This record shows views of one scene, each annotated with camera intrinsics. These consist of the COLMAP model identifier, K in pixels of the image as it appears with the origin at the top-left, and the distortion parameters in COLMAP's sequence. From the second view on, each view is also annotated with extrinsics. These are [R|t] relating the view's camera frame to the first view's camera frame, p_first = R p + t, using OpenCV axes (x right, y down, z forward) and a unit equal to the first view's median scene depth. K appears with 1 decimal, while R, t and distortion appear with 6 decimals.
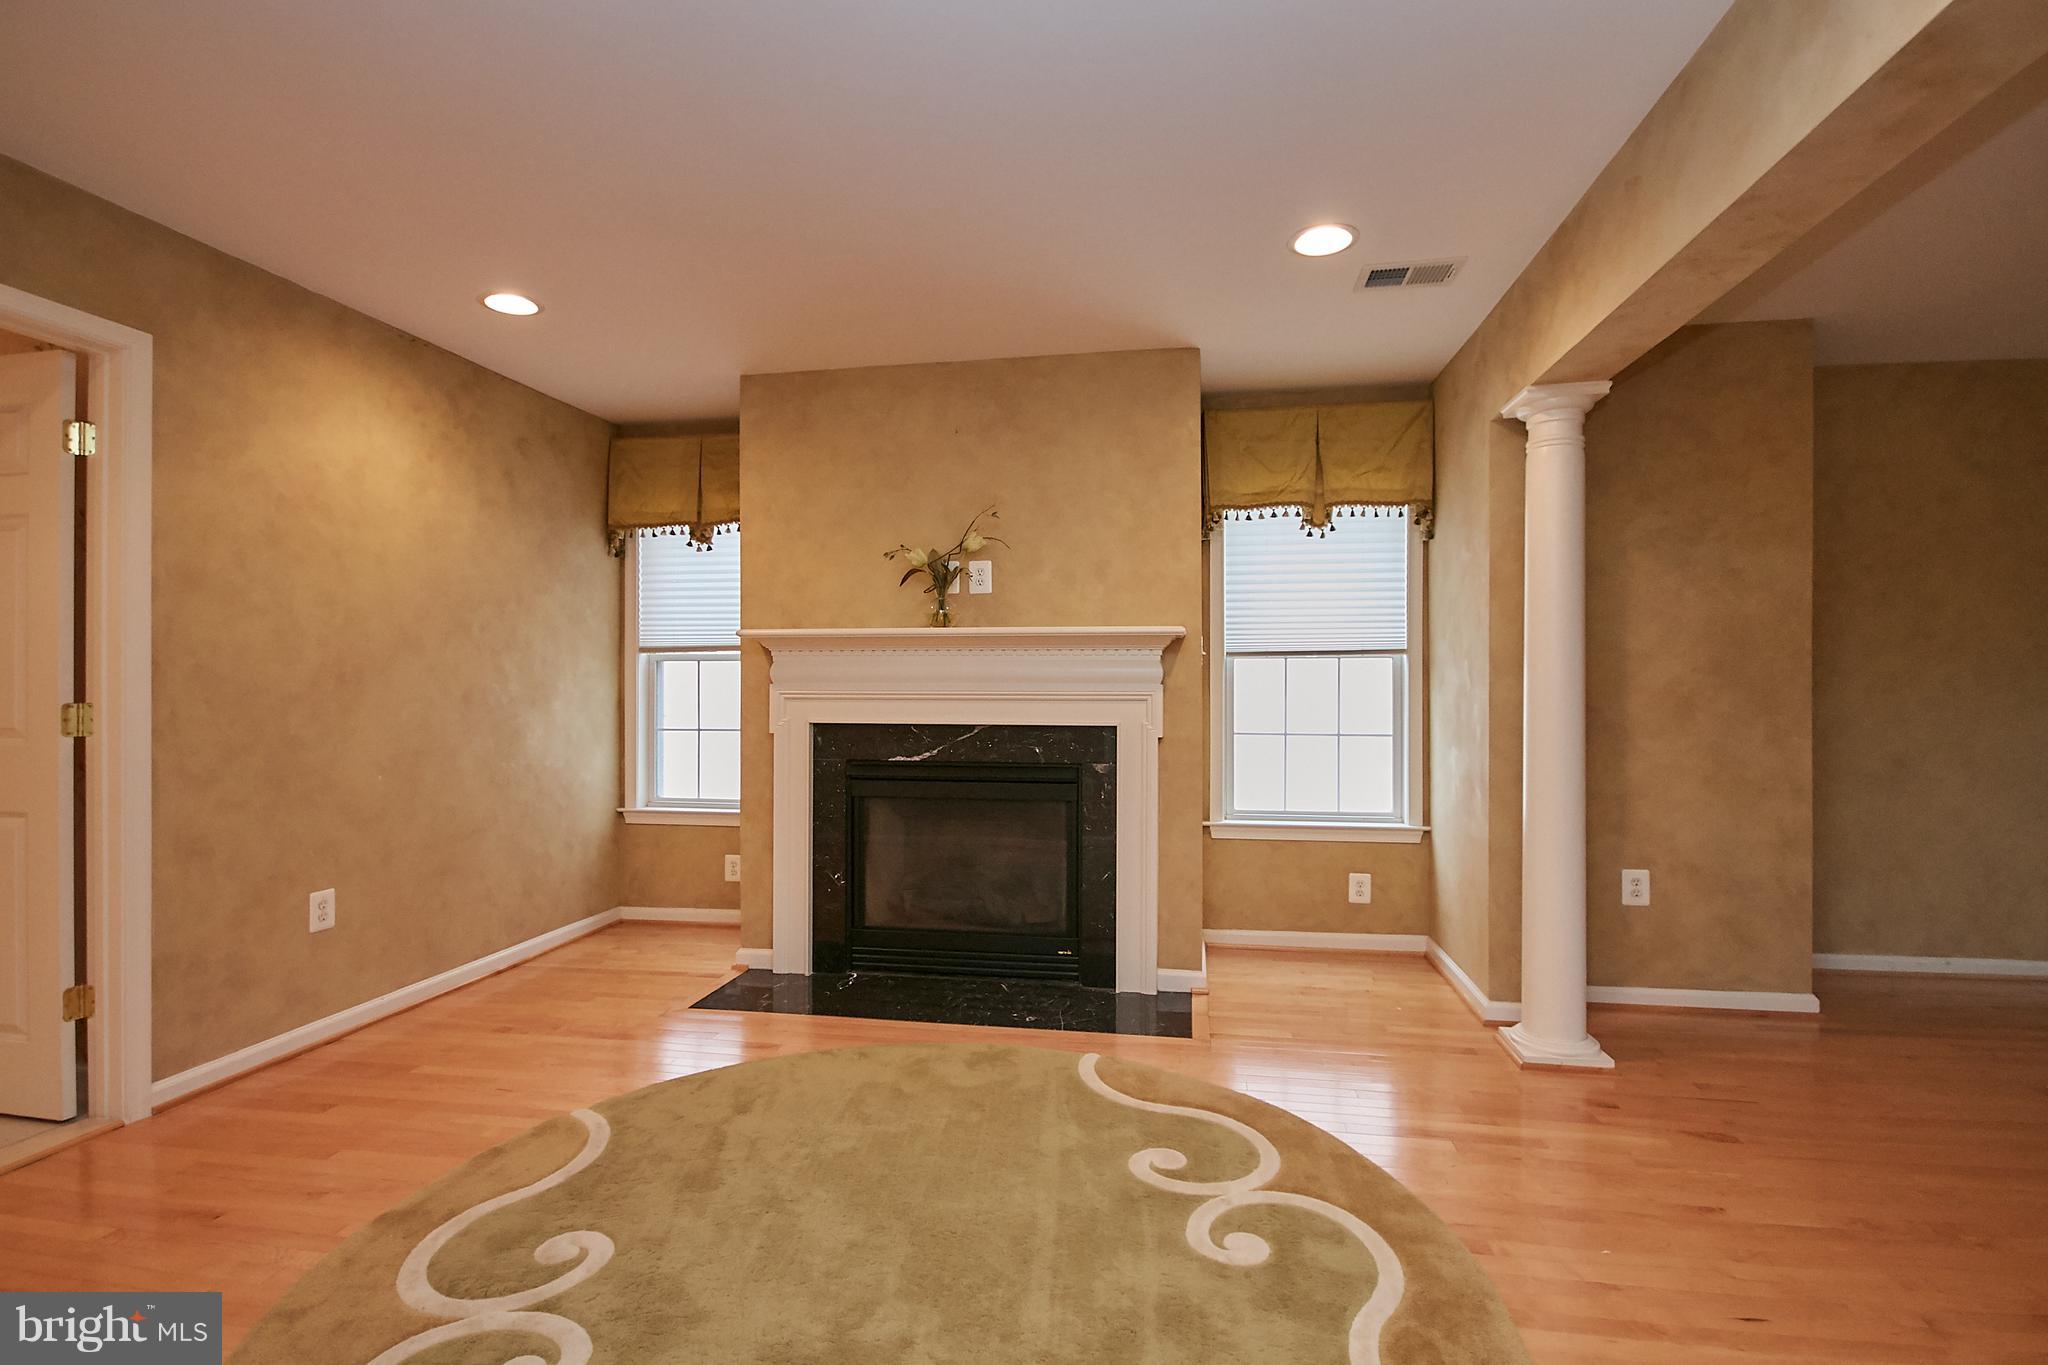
lens RADIAL K [[971.4, 0, 1046.0], [0, 971.4, 685.0], [0, 0, 1]] dist [-0.002692, -0.000540]
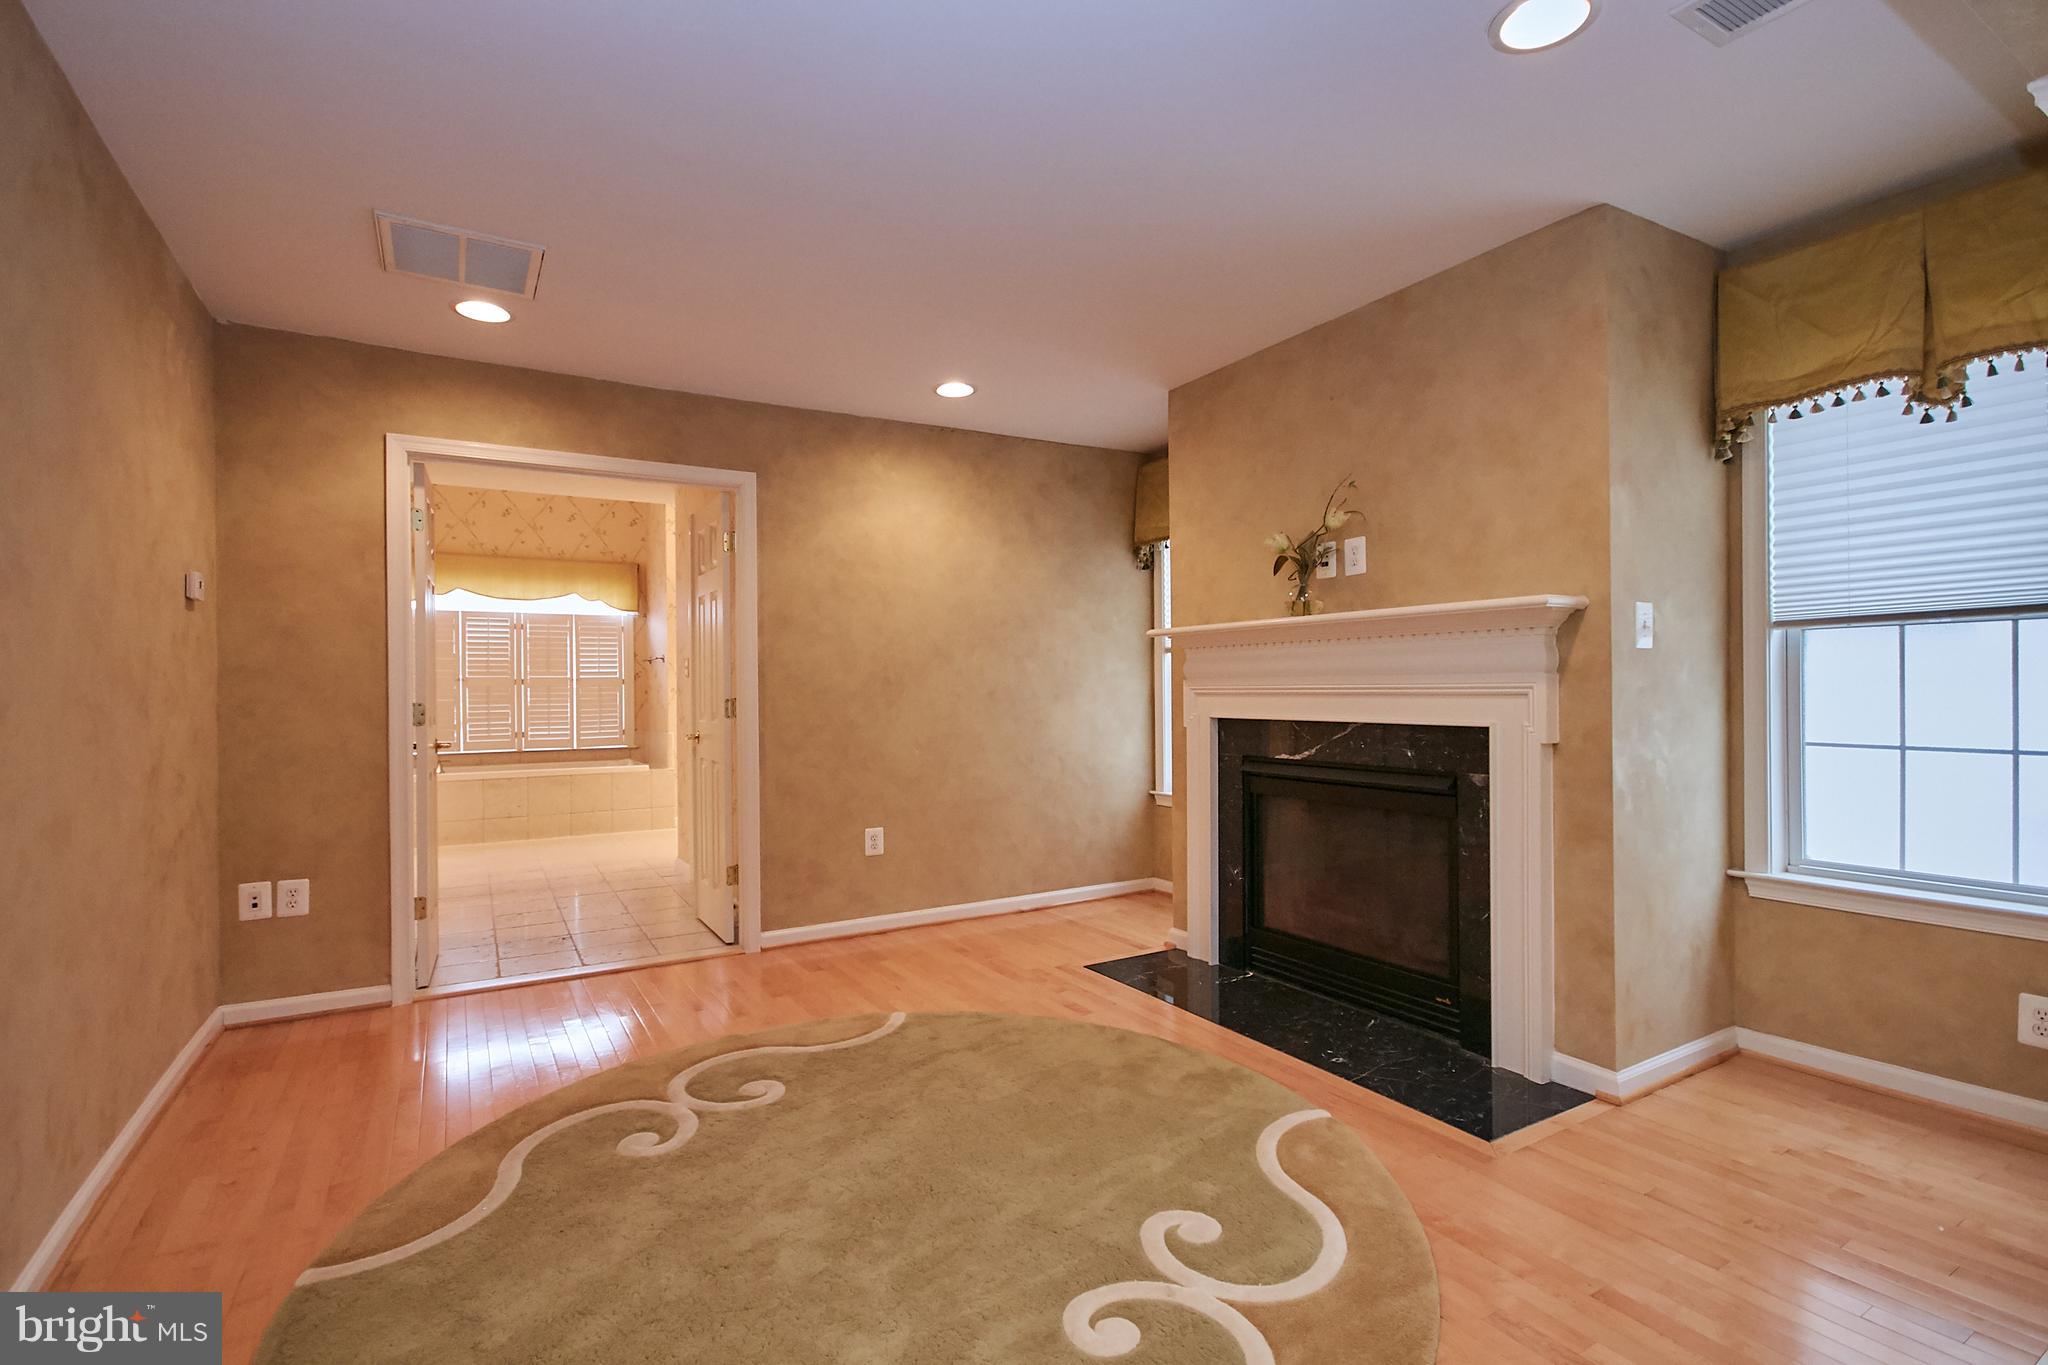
lens RADIAL K [[971.4, 0, 1046.0], [0, 971.4, 685.0], [0, 0, 1]] dist [-0.002692, -0.000540]
pose [[0.644069, -0.010847, -0.764890, 0.433802], [0.015495, 0.999879, -0.001132, 0.003423], [0.764810, -0.011123, 0.644159, 0.216400]]
